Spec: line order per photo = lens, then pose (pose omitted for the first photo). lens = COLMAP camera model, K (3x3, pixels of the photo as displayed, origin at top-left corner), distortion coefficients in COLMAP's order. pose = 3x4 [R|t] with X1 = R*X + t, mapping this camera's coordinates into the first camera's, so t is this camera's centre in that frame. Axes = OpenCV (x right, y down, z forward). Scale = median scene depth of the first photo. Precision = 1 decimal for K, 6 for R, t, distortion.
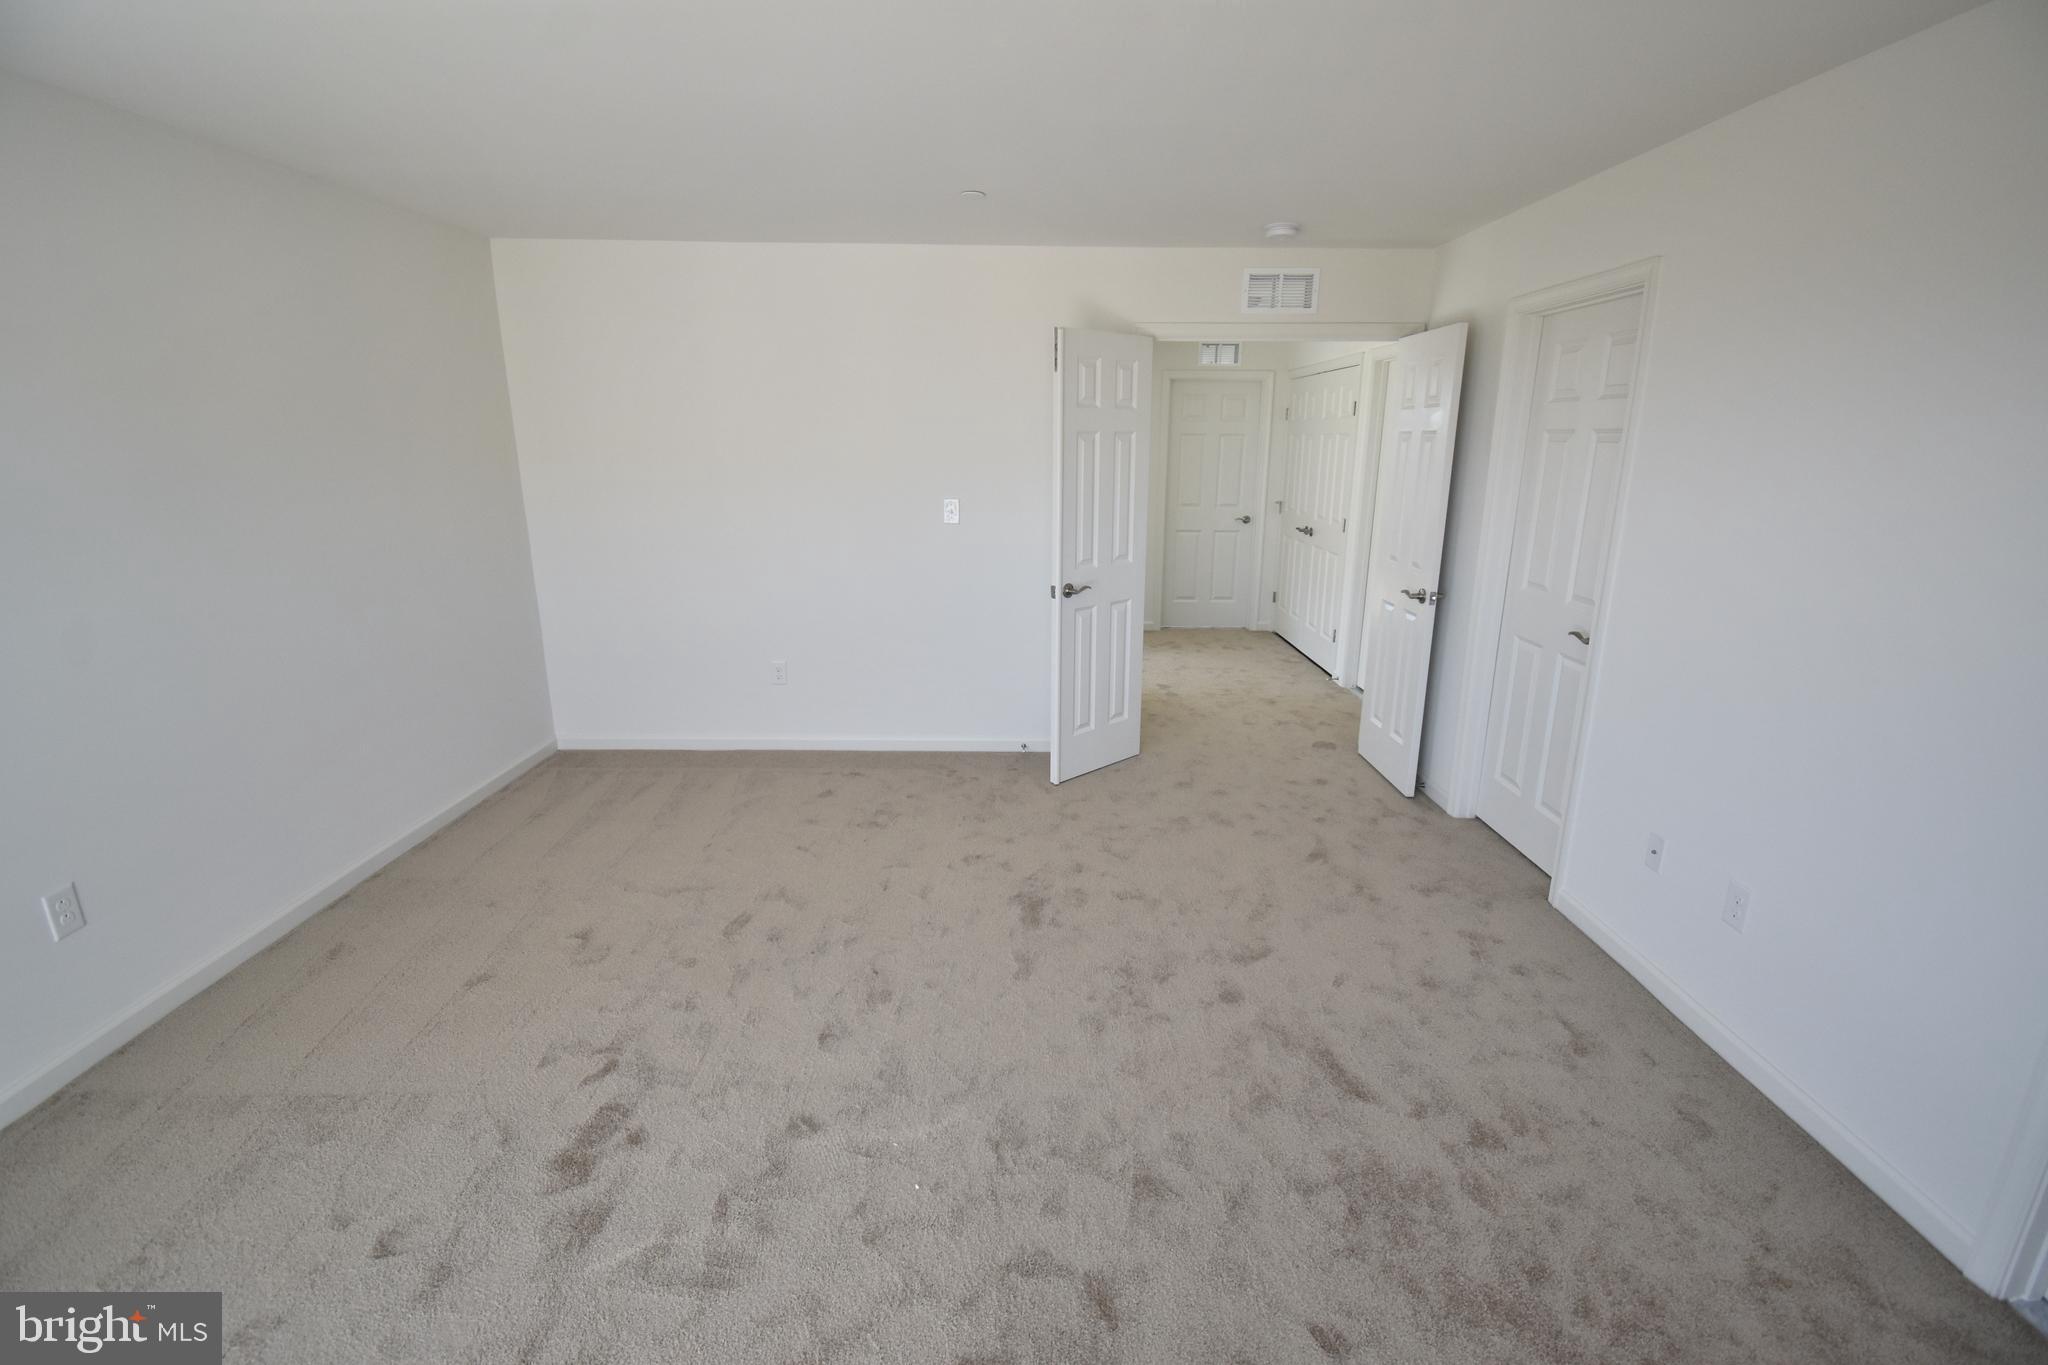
lens RADIAL K [[894.5, 0, 1034.2], [0, 894.5, 667.0], [0, 0, 1]] dist [0.014272, -0.022162]
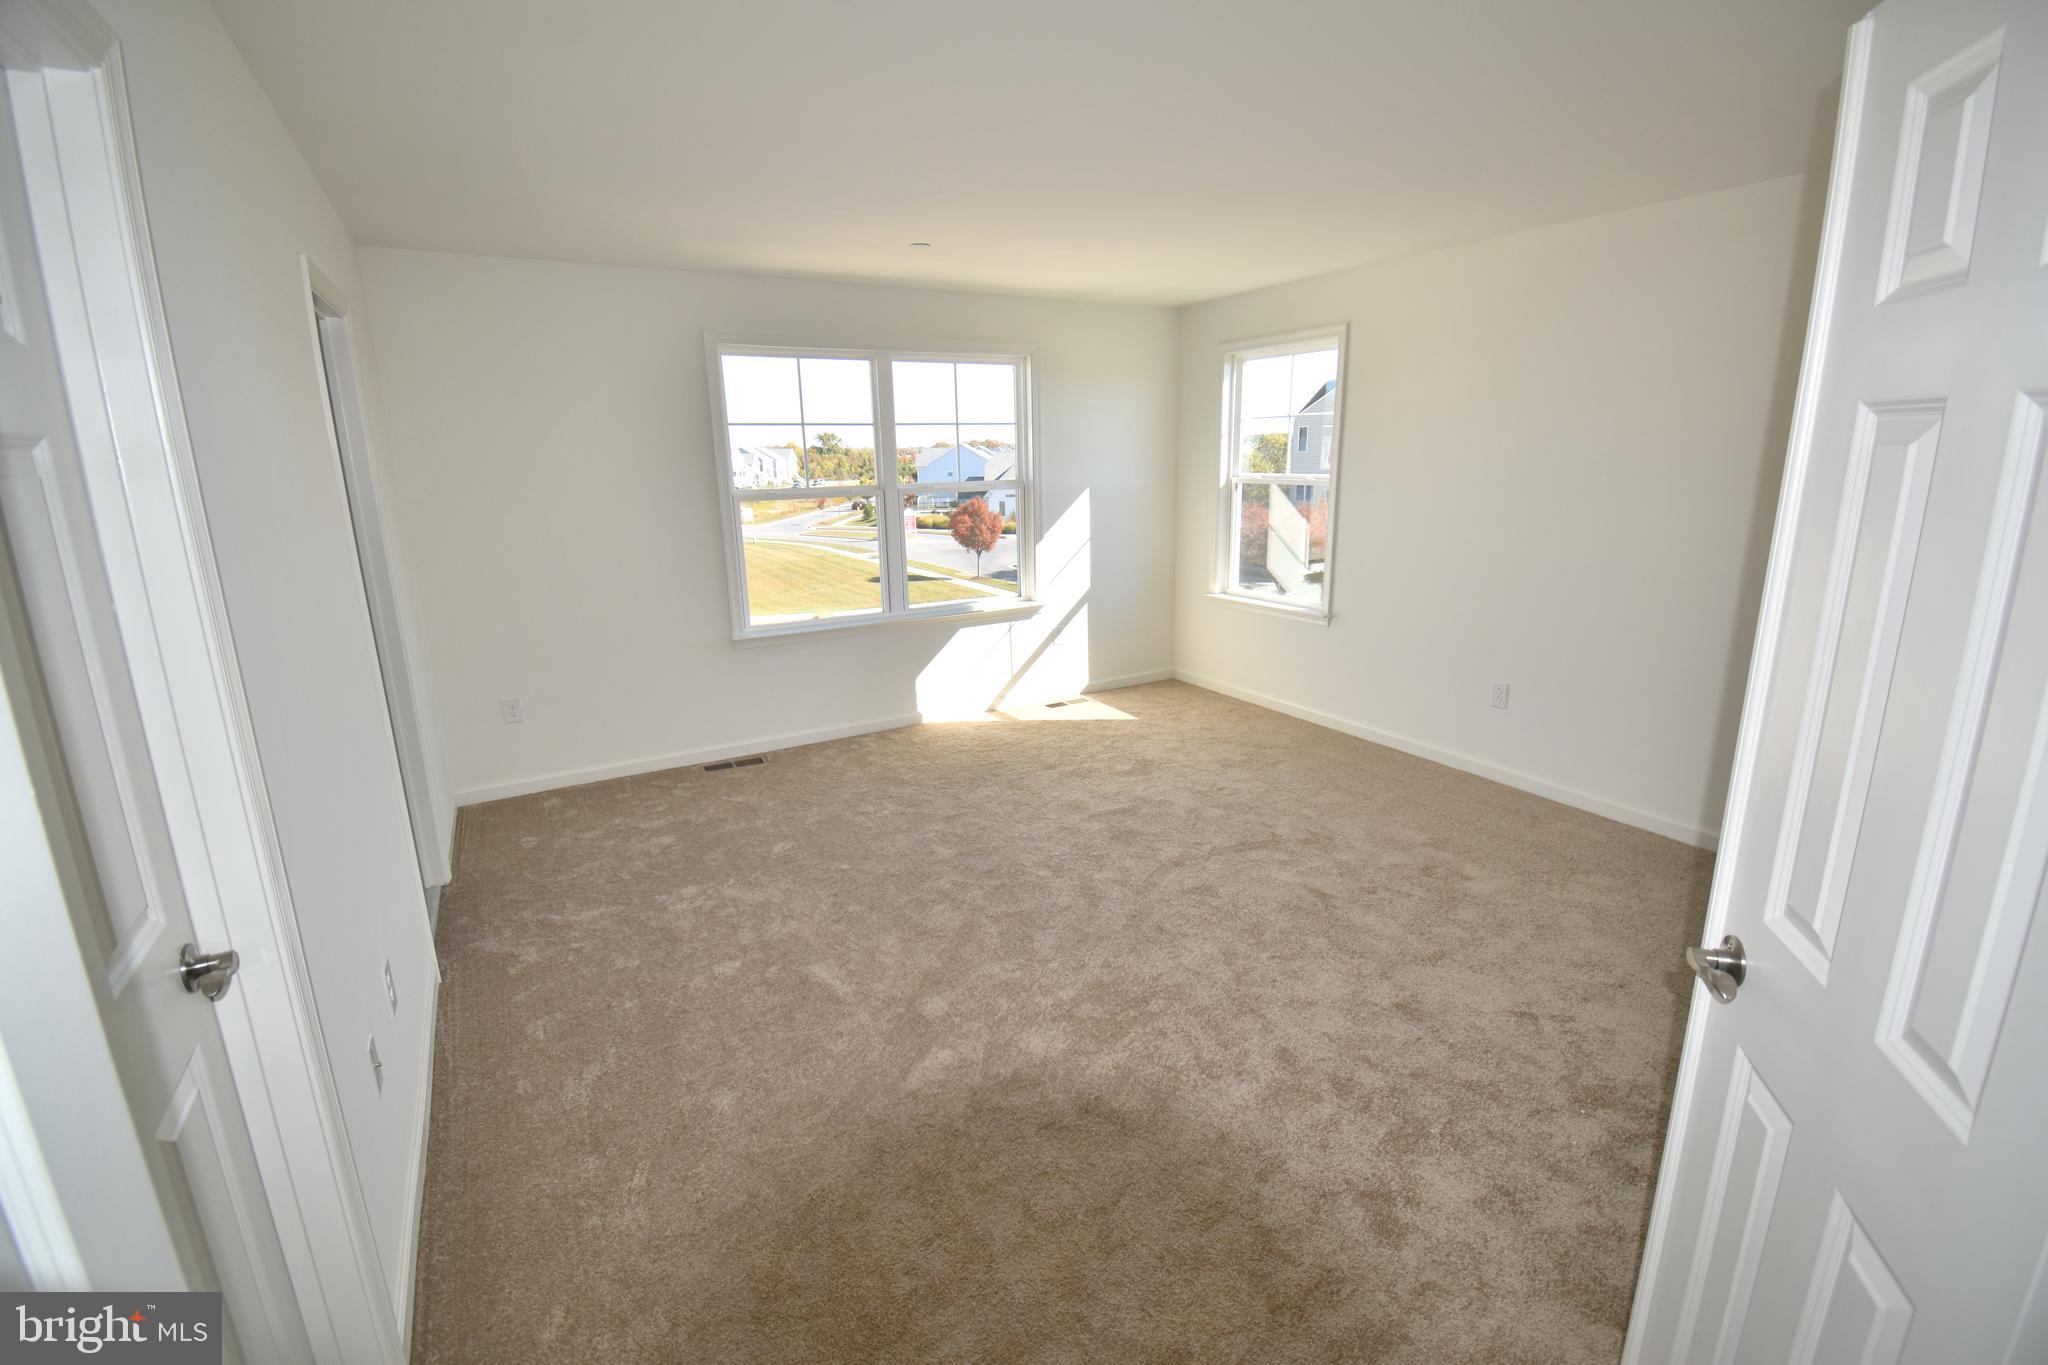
lens RADIAL K [[894.5, 0, 1034.2], [0, 894.5, 667.0], [0, 0, 1]] dist [0.014272, -0.022162]
pose [[-0.863931, 0.127159, -0.487292, 0.377830], [-0.112886, 0.894080, 0.433448, -0.277375], [0.490795, 0.429478, -0.758069, 1.102329]]
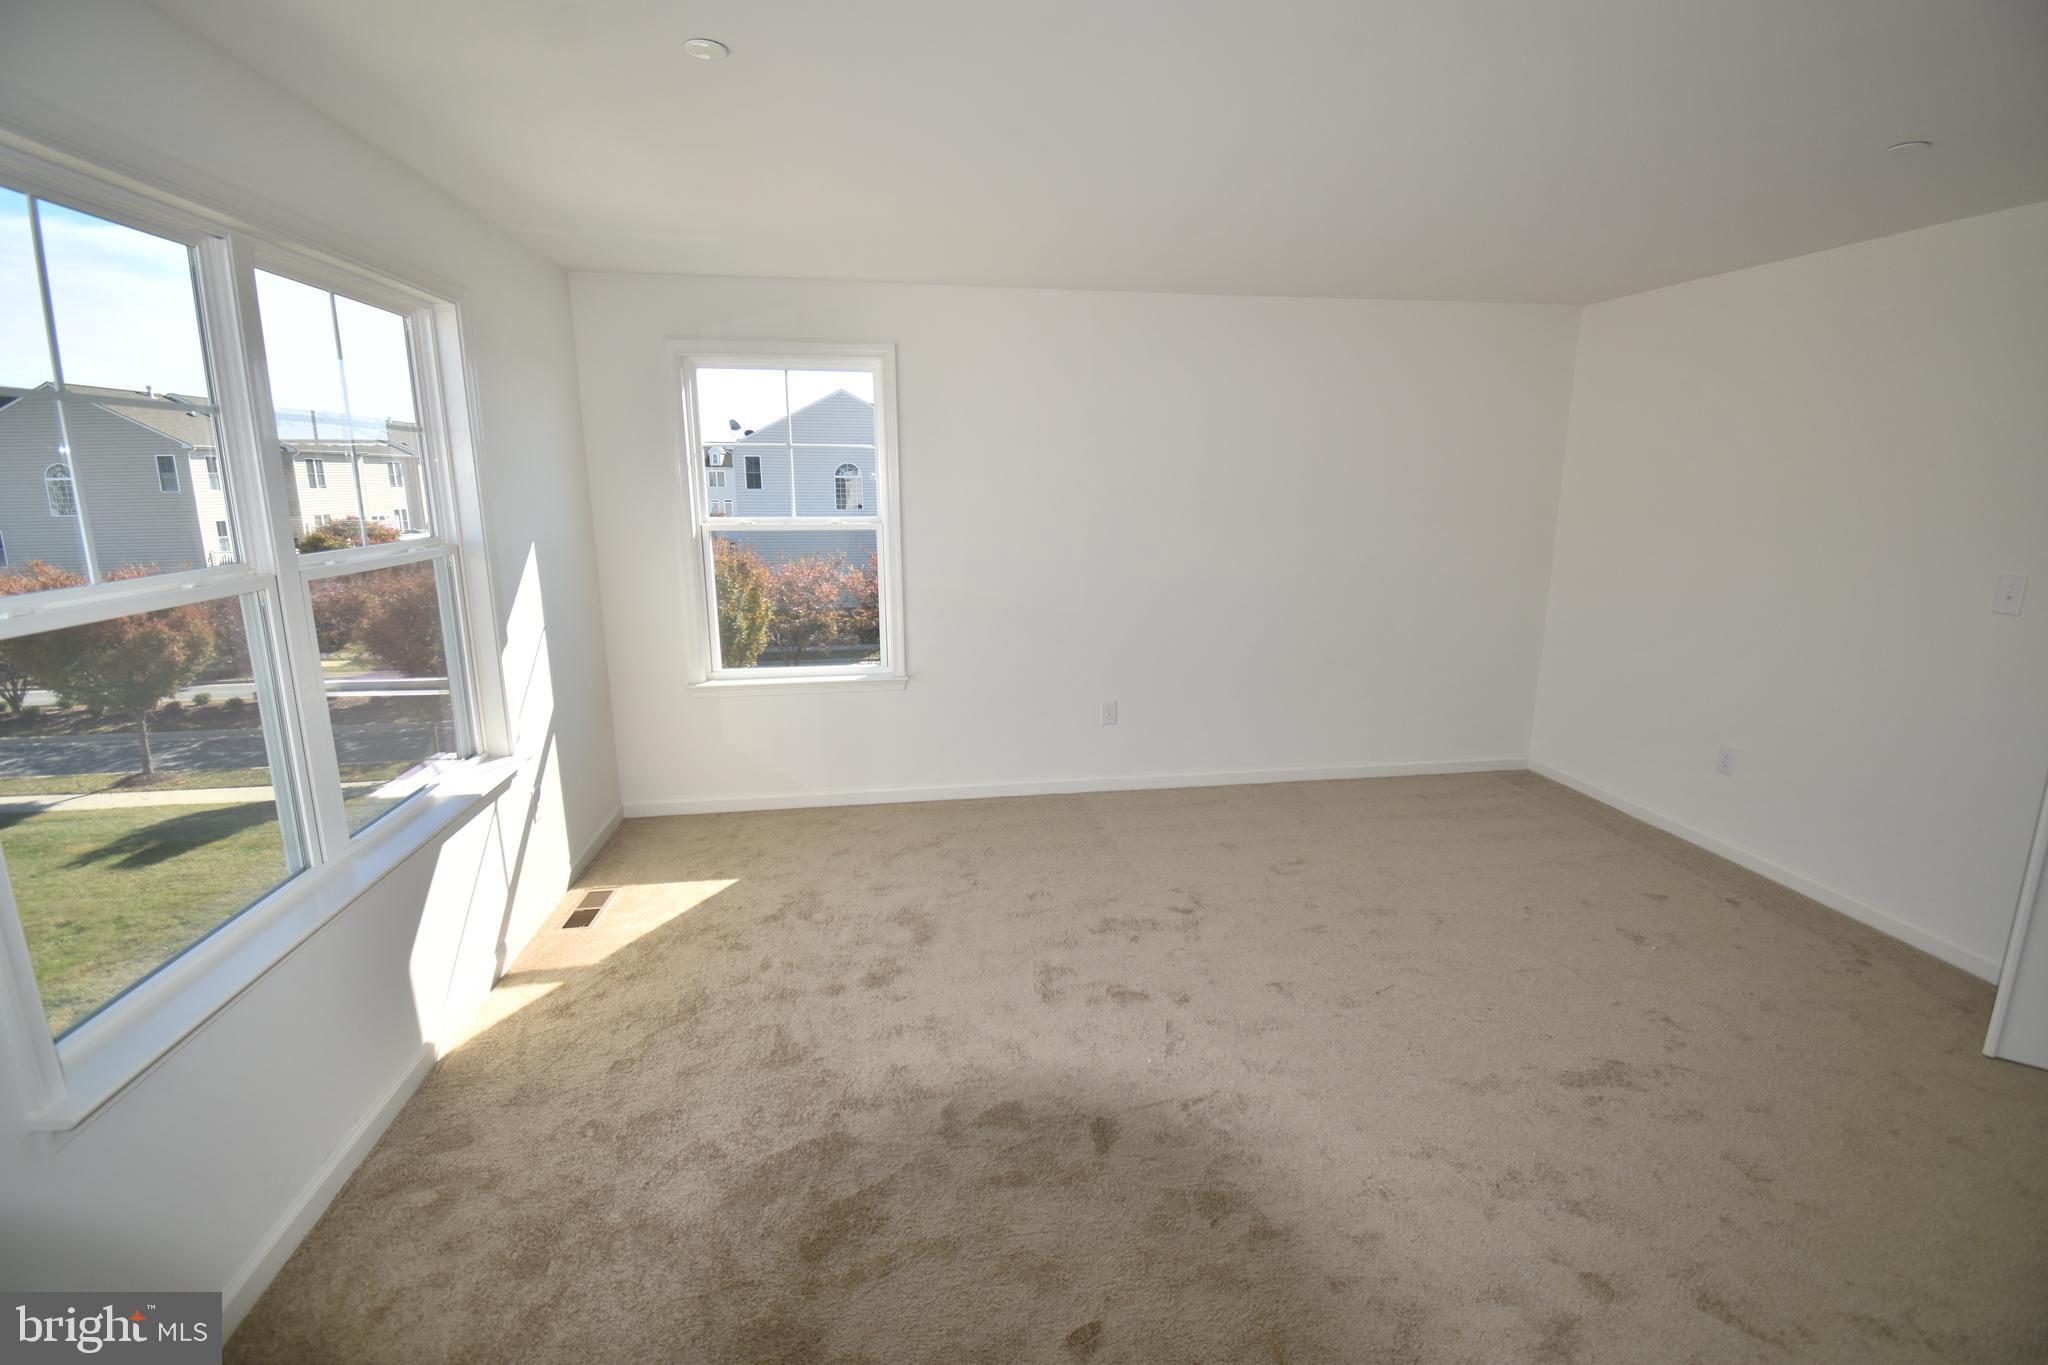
lens RADIAL K [[894.5, 0, 1034.2], [0, 894.5, 667.0], [0, 0, 1]] dist [0.014272, -0.022162]
pose [[0.147337, 0.195009, -0.969672, 0.488408], [-0.243245, 0.957406, 0.155583, -0.058804], [0.958709, 0.212945, 0.188496, 0.240673]]
